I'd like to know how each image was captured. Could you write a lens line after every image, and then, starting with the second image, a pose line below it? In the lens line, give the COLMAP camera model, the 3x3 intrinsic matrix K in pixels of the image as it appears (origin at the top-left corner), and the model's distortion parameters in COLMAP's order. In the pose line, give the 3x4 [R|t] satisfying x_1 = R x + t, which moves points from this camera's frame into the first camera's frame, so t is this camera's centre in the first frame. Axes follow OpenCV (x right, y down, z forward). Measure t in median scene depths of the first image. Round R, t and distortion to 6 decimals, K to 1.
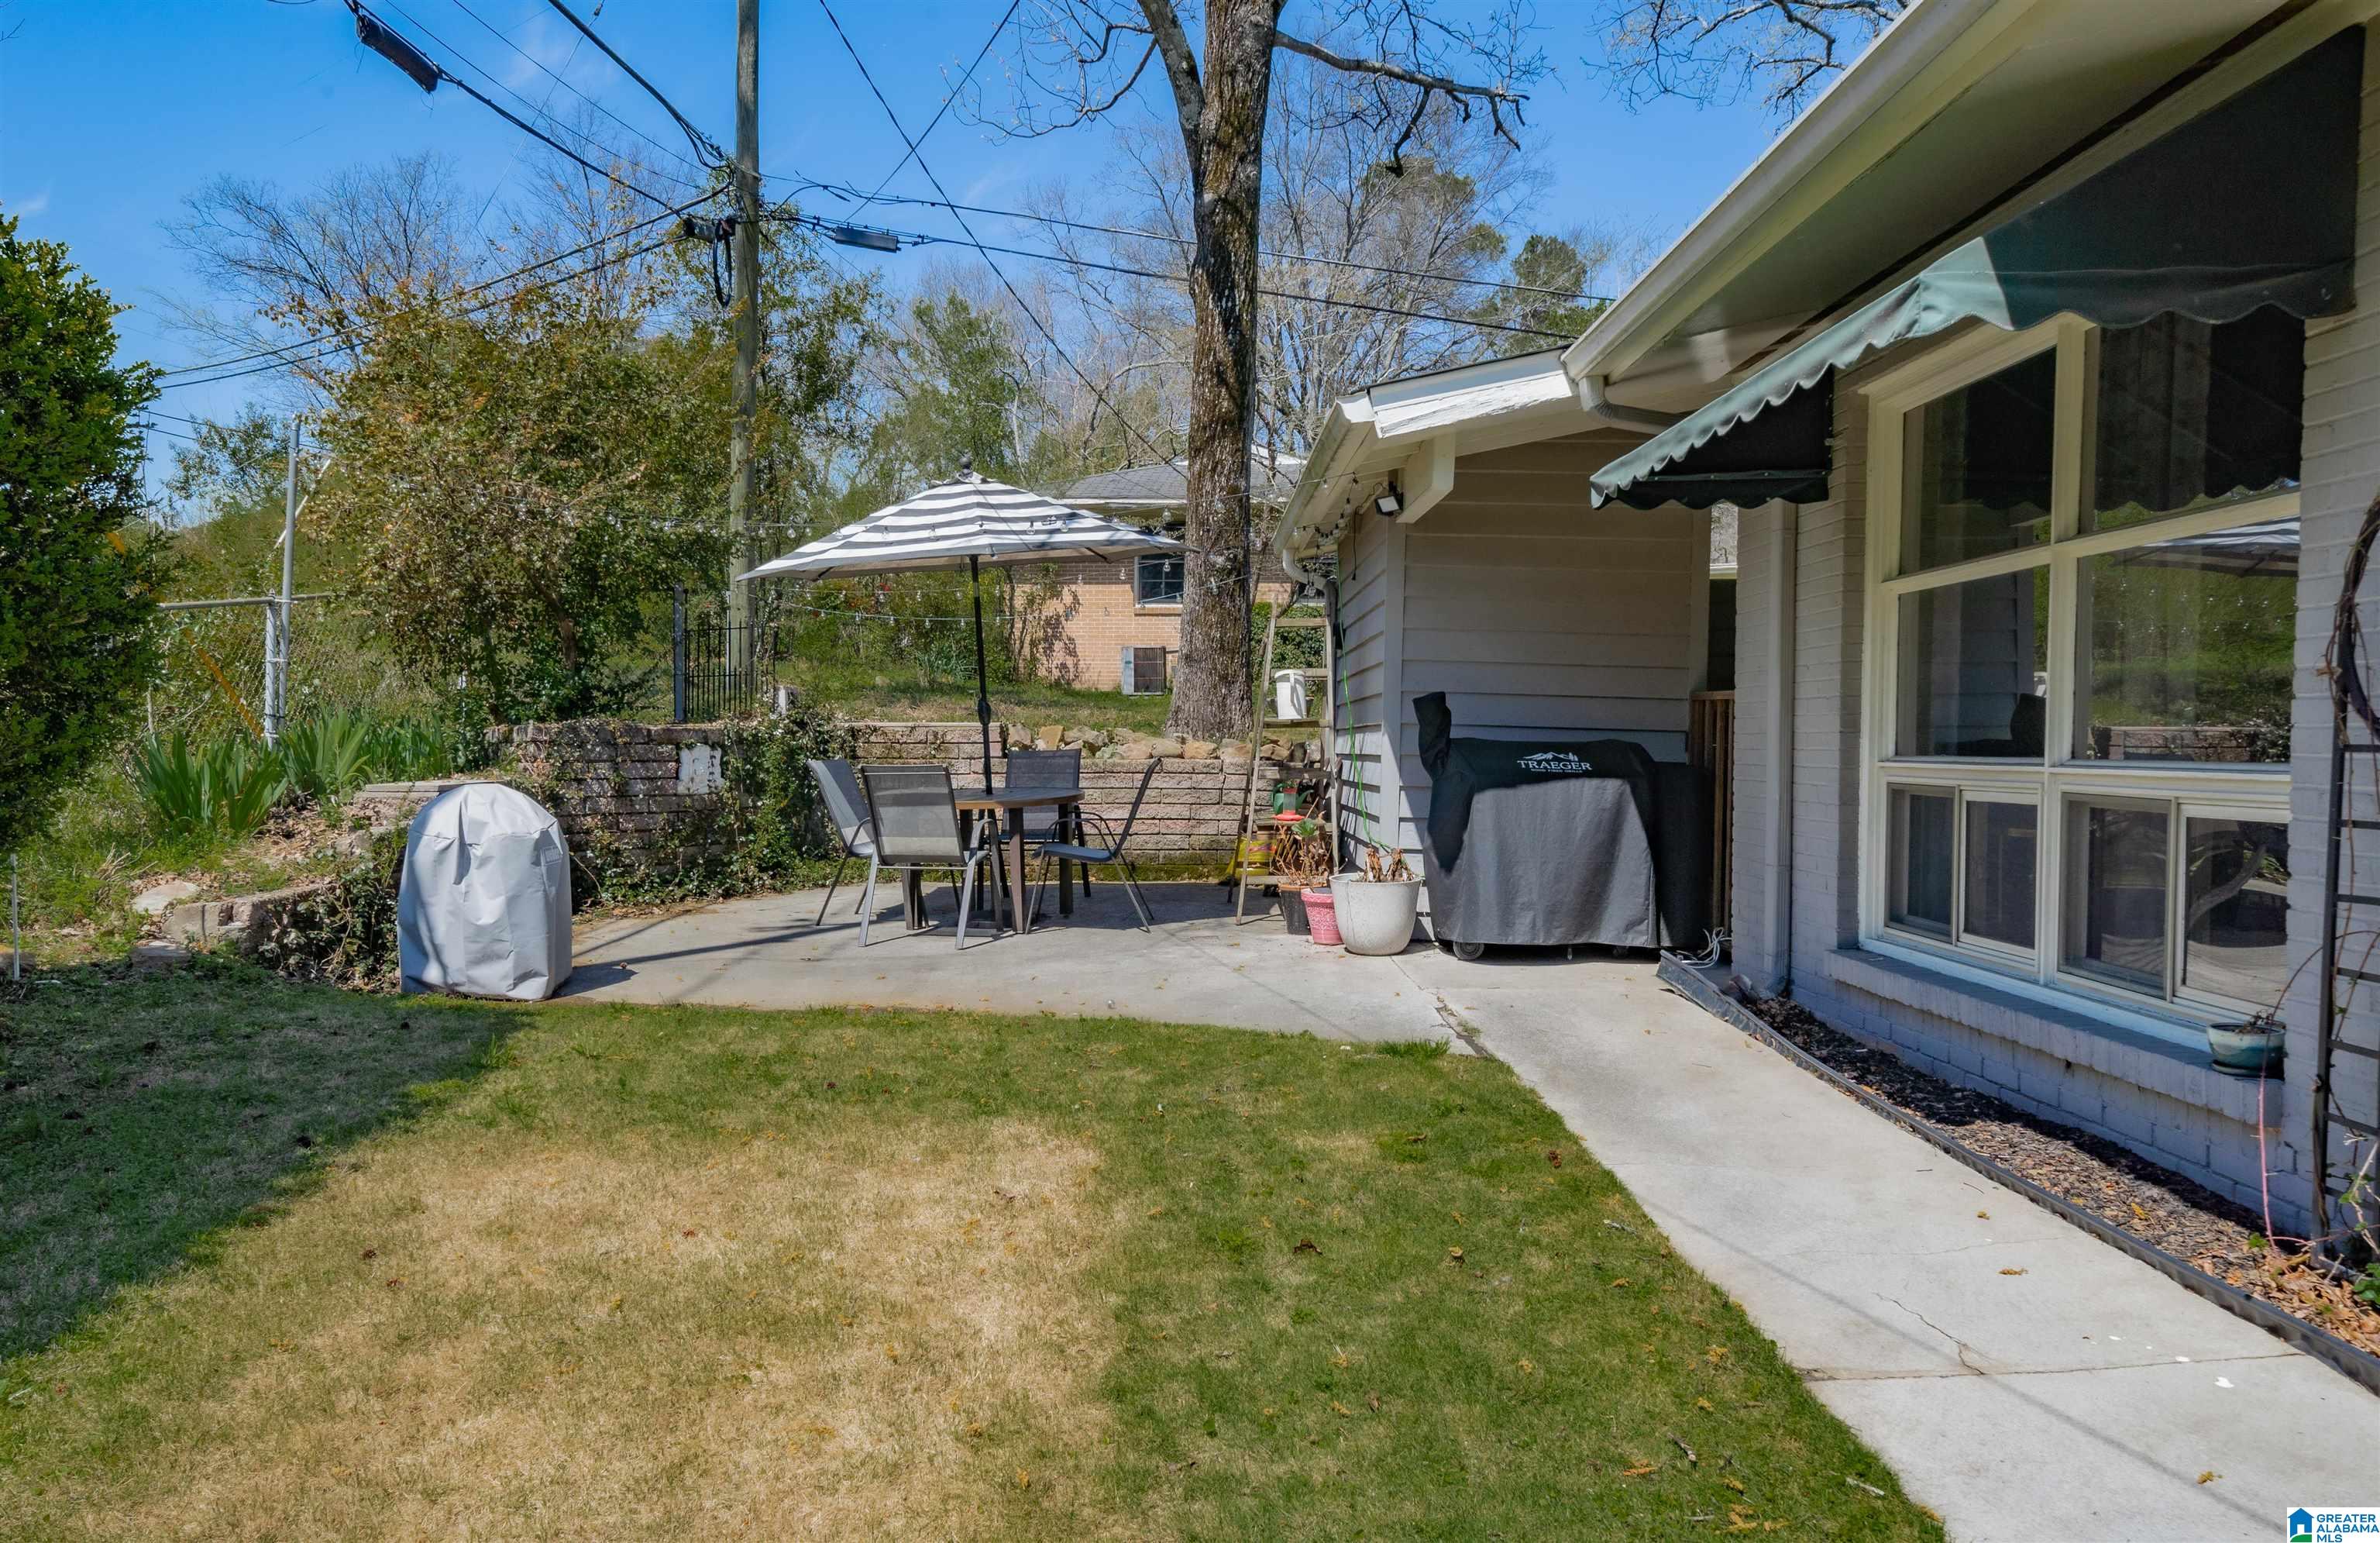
lens RADIAL K [[1620.2, 0, 1190.0], [0, 1620.2, 771.5], [0, 0, 1]] dist [0.042601, -0.000098]
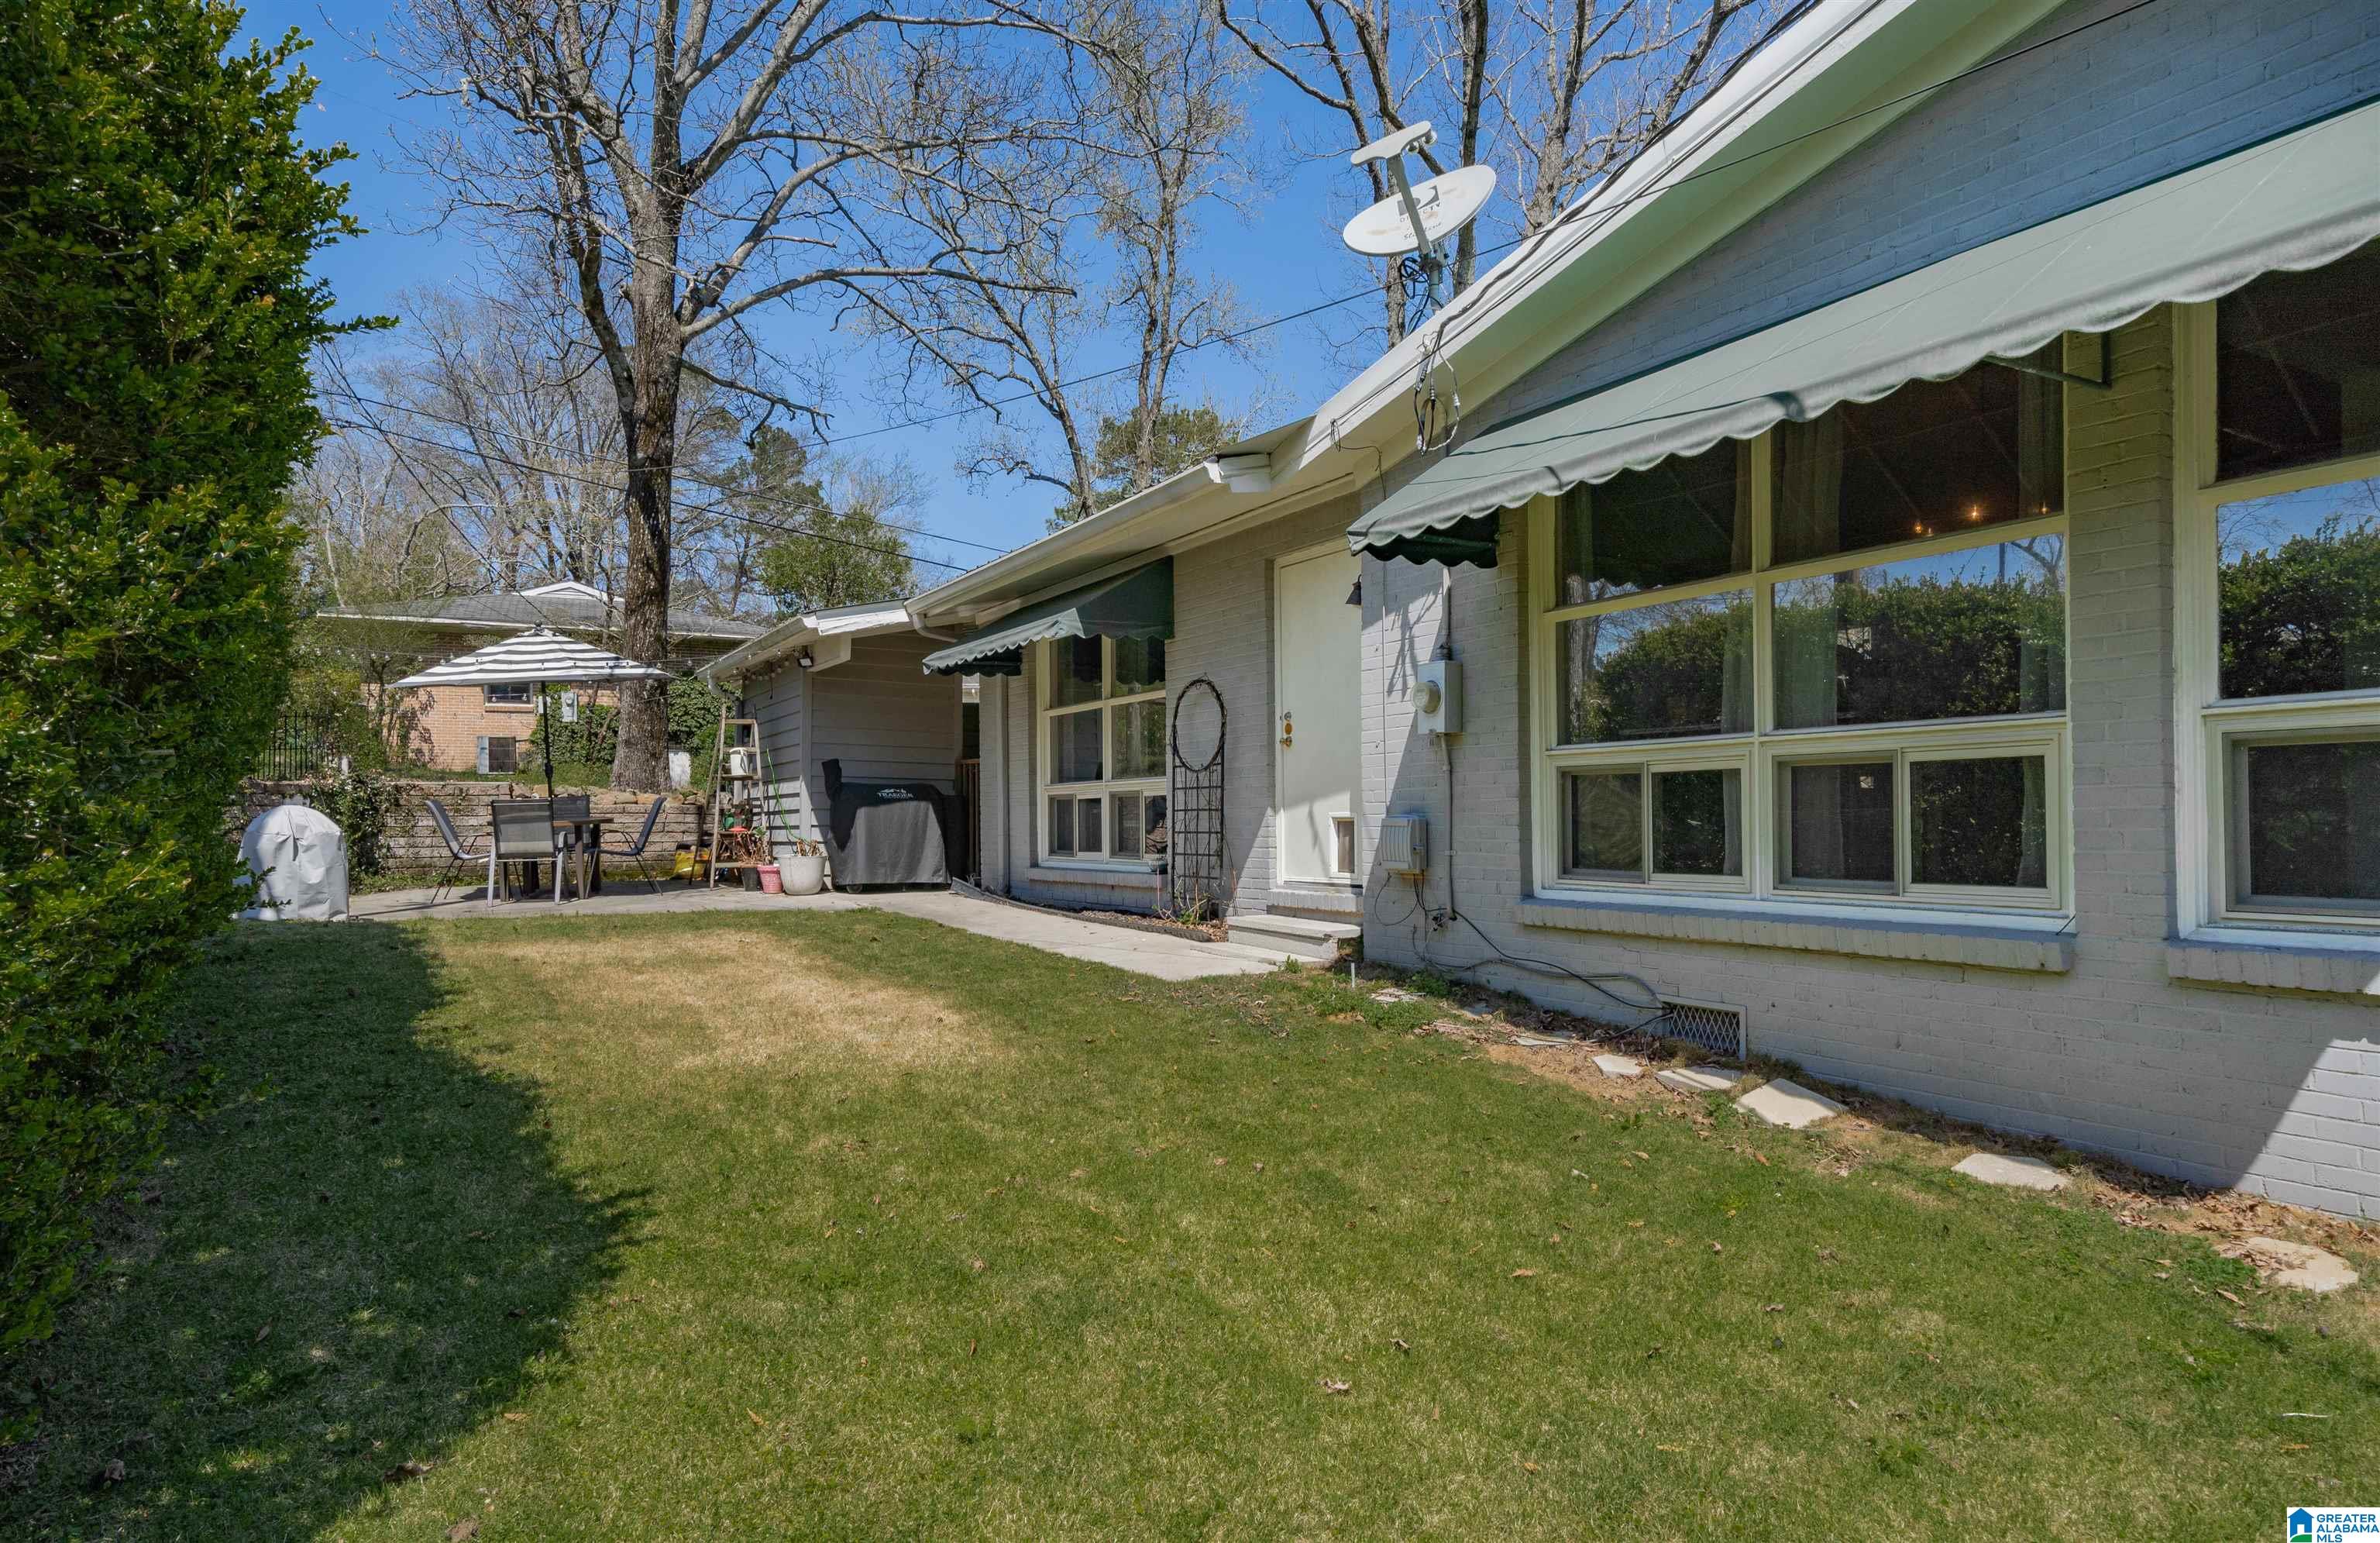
lens RADIAL K [[1295.1, 0, 1190.0], [0, 1295.1, 771.5], [0, 0, 1]] dist [0.073381, 0.000011]
pose [[0.863214, 0.000817, 0.504837, -0.259526], [0.027564, 0.998431, -0.048747, 0.052511], [-0.504085, 0.055994, 0.861837, -0.547810]]
